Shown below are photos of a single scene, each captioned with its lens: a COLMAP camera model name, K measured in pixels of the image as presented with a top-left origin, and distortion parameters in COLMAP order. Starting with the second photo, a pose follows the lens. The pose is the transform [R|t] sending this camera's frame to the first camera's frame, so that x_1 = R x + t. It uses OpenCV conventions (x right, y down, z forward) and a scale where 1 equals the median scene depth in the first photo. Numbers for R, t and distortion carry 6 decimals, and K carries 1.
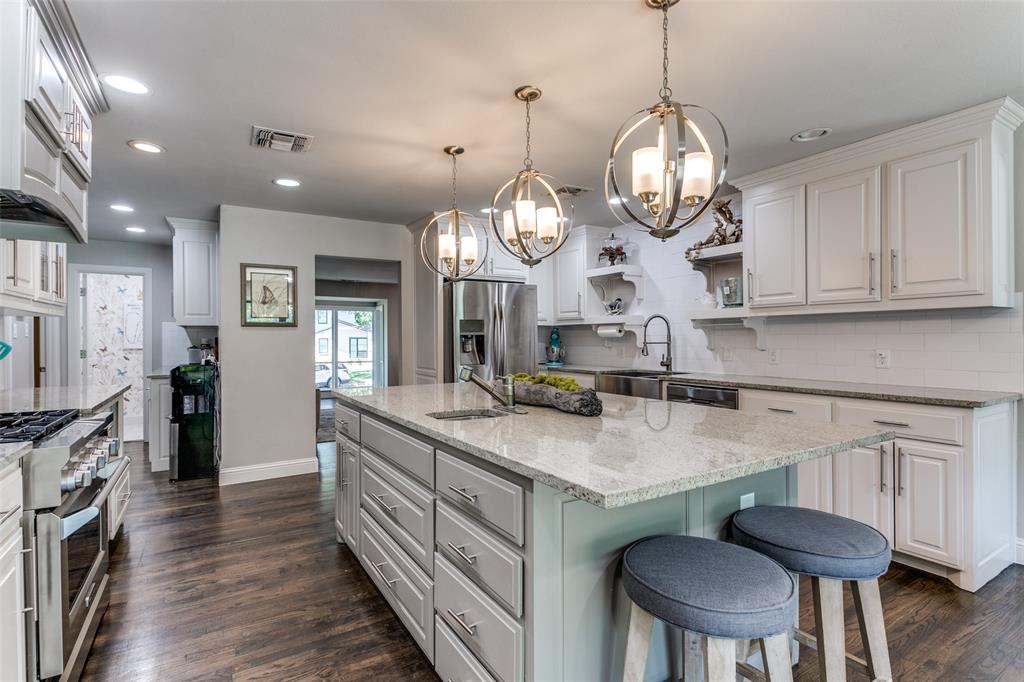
lens RADIAL K [[501.2, 0, 512.4], [0, 501.2, 341.1], [0, 0, 1]] dist [-0.014347, -0.000732]
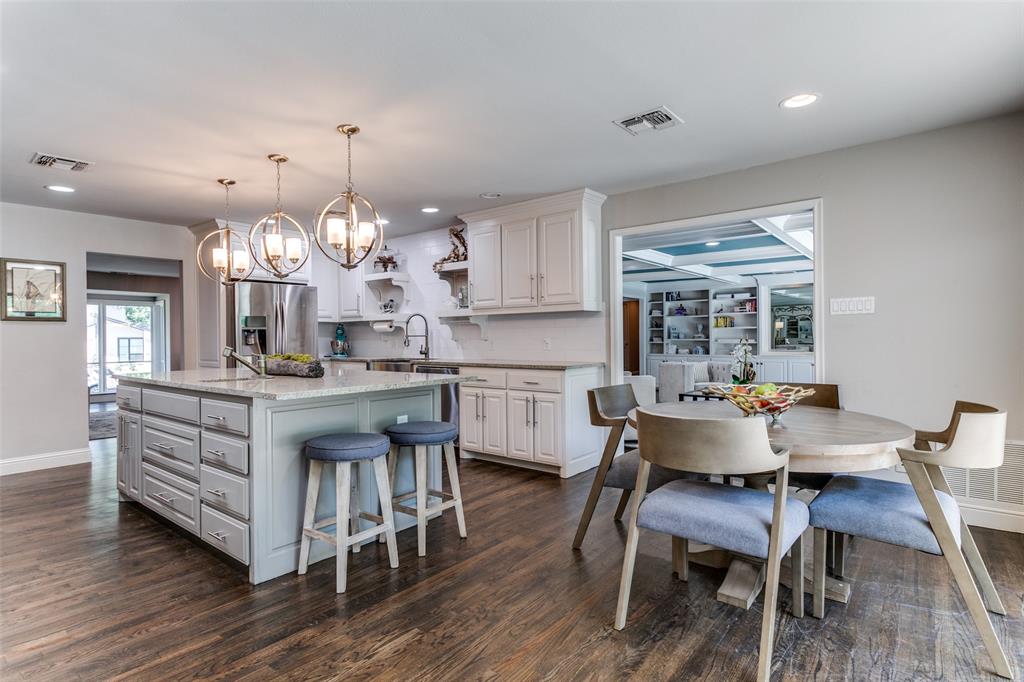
lens RADIAL K [[501.2, 0, 502.9], [0, 501.2, 338.2], [0, 0, 1]] dist [-0.014347, -0.000732]
pose [[0.941610, -0.005367, 0.336663, 0.085574], [0.006242, 0.999979, -0.001517, 0.015659], [-0.336648, 0.003530, 0.941624, -0.315006]]
